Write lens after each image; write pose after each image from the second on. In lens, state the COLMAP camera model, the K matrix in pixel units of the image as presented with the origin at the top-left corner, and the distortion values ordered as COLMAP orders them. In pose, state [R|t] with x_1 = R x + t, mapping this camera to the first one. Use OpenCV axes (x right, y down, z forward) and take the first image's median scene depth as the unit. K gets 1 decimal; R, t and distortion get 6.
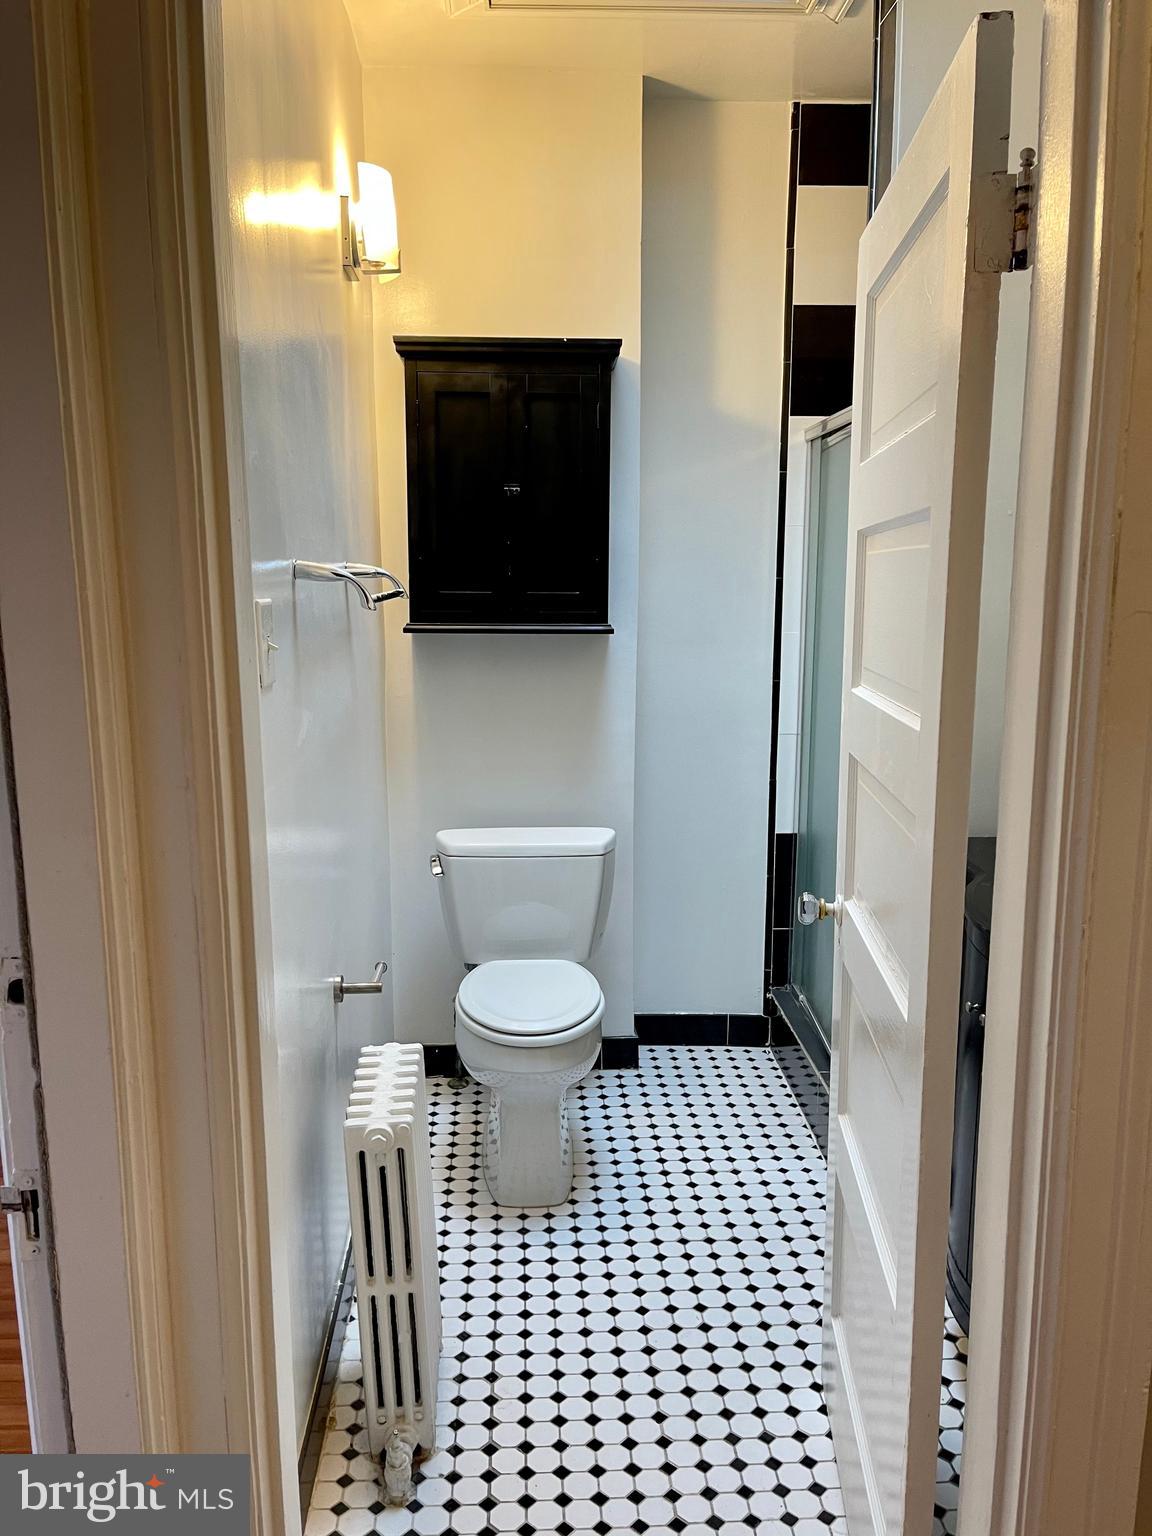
lens RADIAL K [[1151.5, 0, 576.0], [0, 1151.5, 768.0], [0, 0, 1]] dist [0.057582, -0.080330]
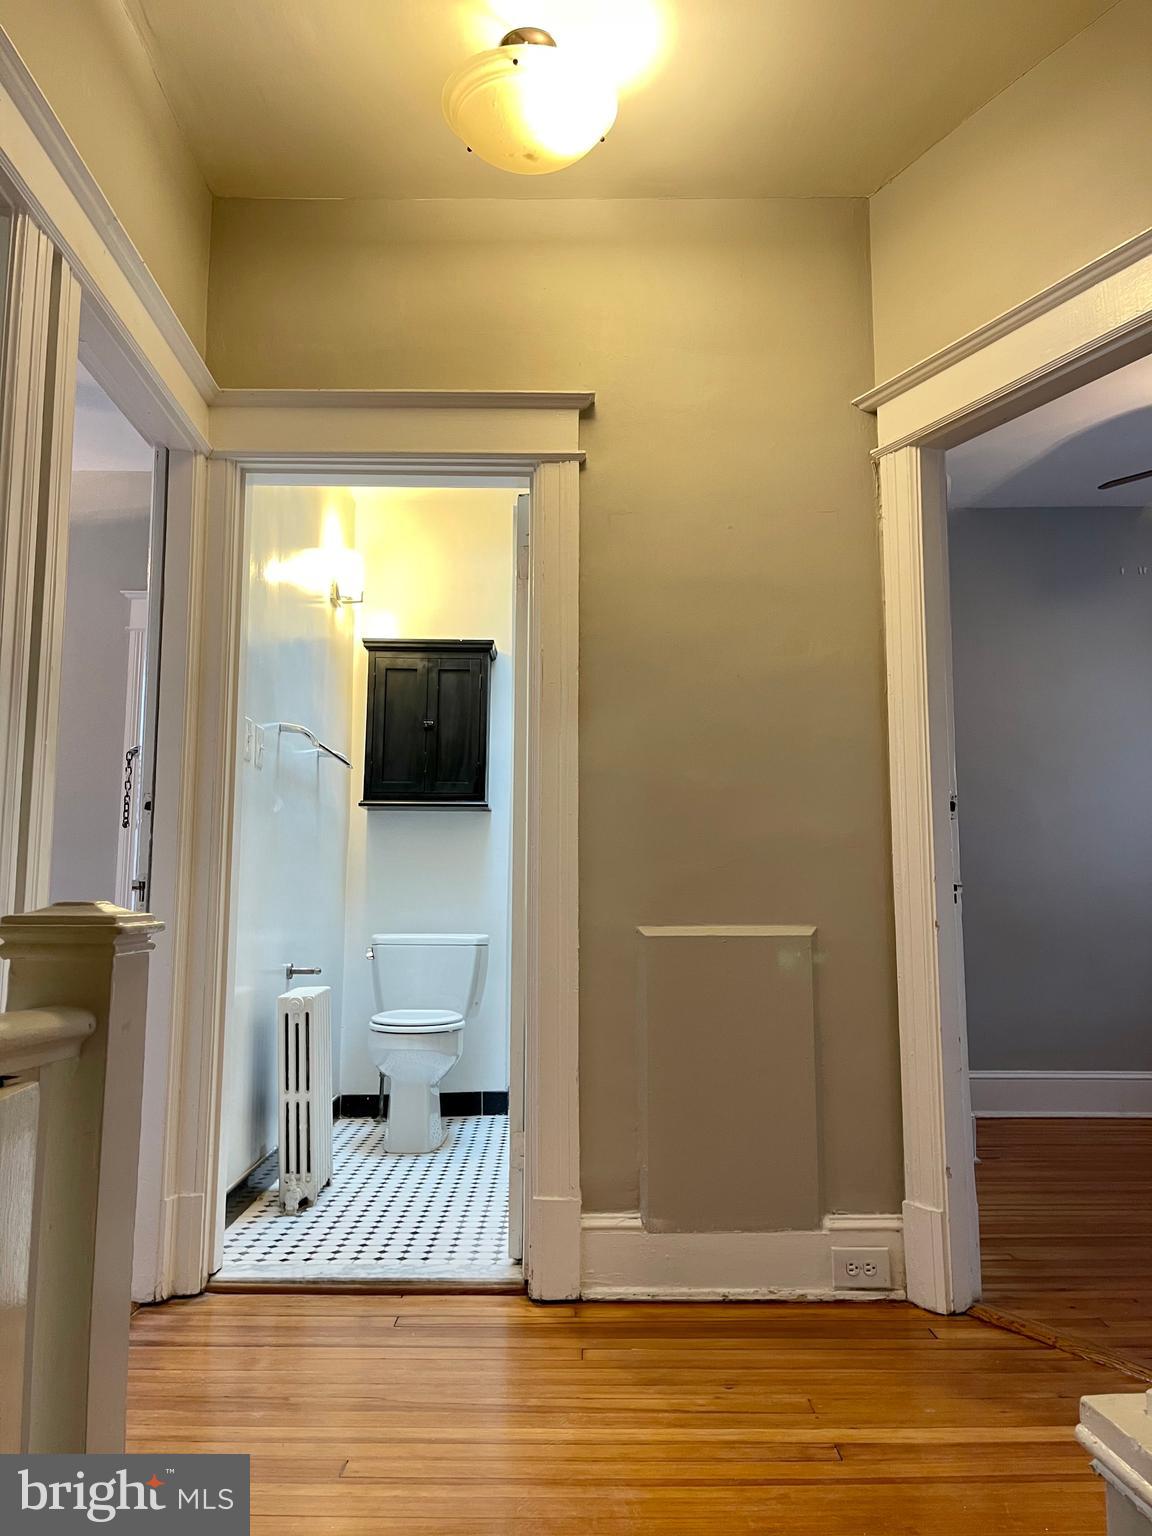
lens RADIAL K [[1151.5, 0, 576.0], [0, 1151.5, 768.0], [0, 0, 1]] dist [0.057582, -0.080330]
pose [[0.998917, 0.001279, -0.046506, 0.245923], [-0.014772, 0.956619, -0.290967, 0.318573], [0.044116, 0.291339, 0.955602, -0.596592]]
